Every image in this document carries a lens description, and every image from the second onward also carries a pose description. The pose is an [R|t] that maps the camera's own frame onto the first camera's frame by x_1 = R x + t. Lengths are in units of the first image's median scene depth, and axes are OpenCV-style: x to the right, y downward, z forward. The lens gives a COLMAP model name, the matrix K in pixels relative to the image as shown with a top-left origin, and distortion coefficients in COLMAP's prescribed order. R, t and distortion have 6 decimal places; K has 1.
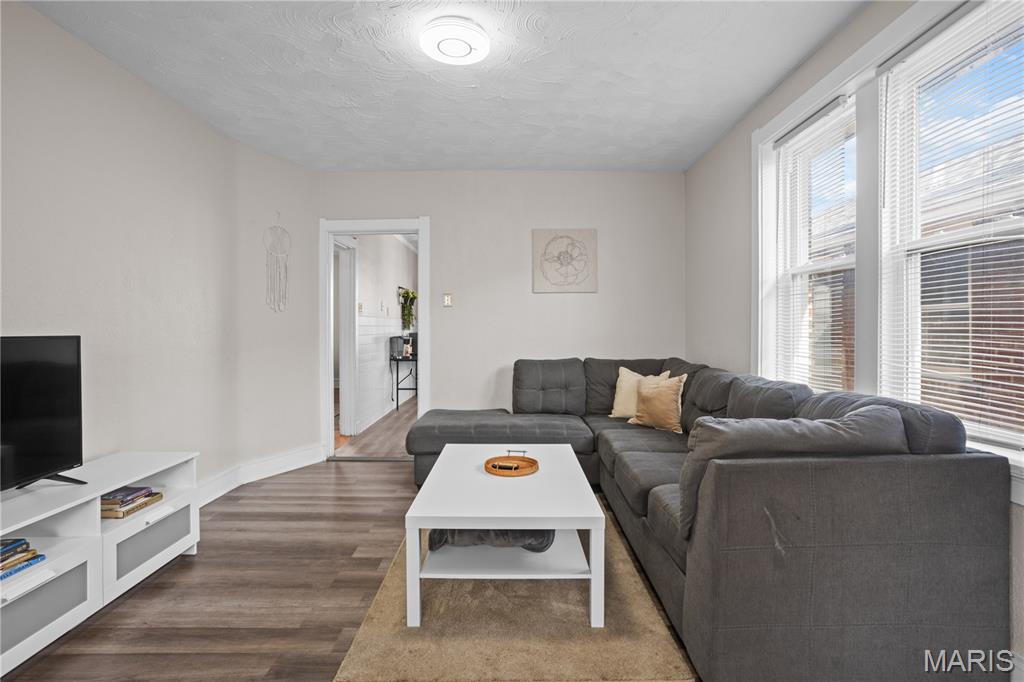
lens RADIAL K [[477.6, 0, 501.2], [0, 477.6, 323.6], [0, 0, 1]] dist [0.000974, 0.000510]
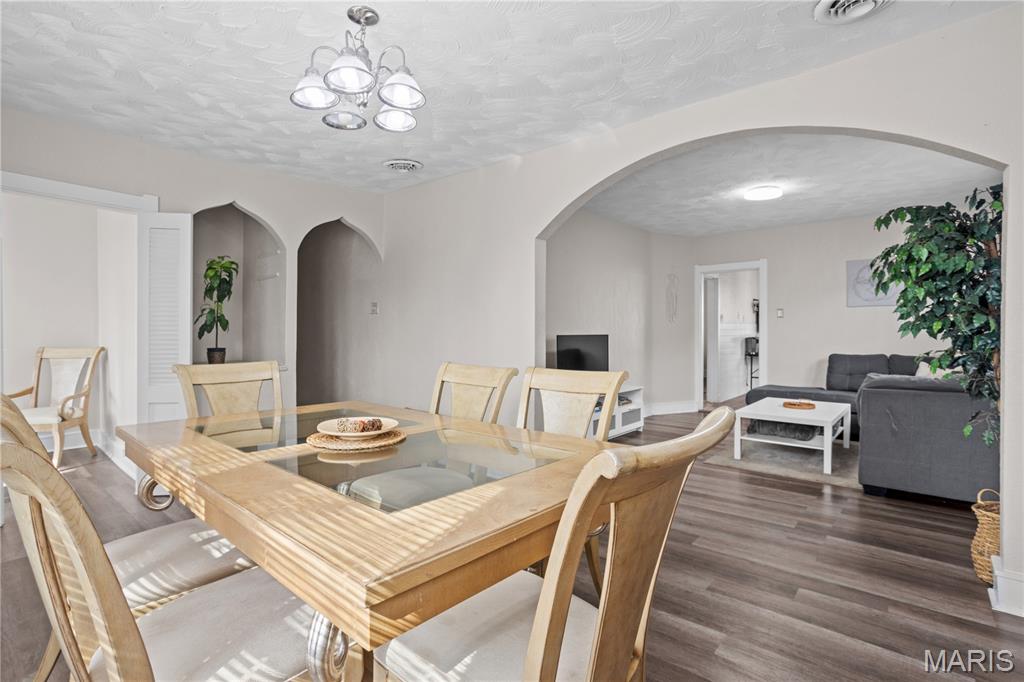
lens RADIAL K [[492.7, 0, 510.8], [0, 492.7, 339.9], [0, 0, 1]] dist [-0.026195, 0.001444]
pose [[0.759681, 0.014041, -0.650145, 0.264901], [0.005759, 0.999582, 0.028317, -0.014788], [0.650271, -0.025256, 0.759282, -0.774661]]
